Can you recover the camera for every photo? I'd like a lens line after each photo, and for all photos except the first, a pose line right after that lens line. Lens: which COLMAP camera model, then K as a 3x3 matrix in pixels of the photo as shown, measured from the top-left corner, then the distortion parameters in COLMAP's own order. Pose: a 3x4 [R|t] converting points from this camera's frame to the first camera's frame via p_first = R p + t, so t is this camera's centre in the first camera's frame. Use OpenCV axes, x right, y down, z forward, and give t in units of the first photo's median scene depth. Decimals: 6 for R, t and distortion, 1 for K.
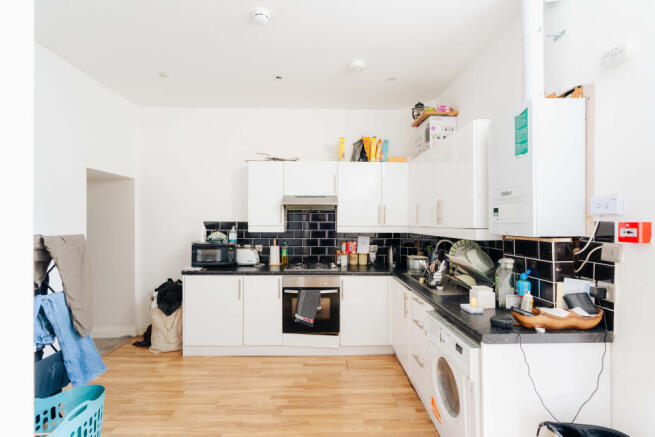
lens RADIAL K [[298.4, 0, 331.0], [0, 298.4, 222.6], [0, 0, 1]] dist [-0.004660, 0.000838]
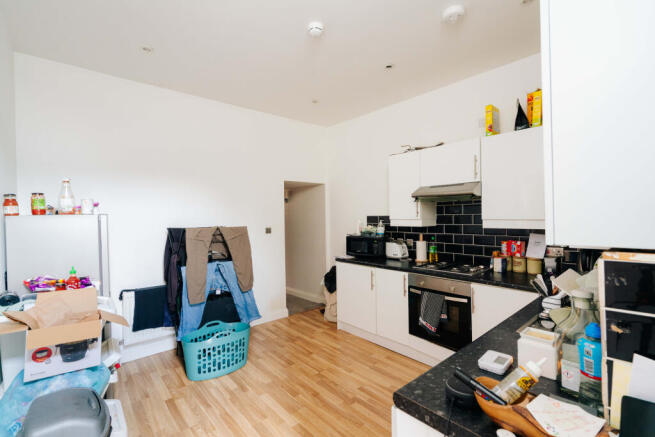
lens RADIAL K [[298.4, 0, 331.1], [0, 298.4, 217.0], [0, 0, 1]] dist [-0.004660, 0.000838]
pose [[0.633649, -0.011583, -0.773534, 0.407837], [0.016591, 0.999861, -0.001381, -0.000972], [0.773443, -0.011959, 0.633753, 0.214918]]
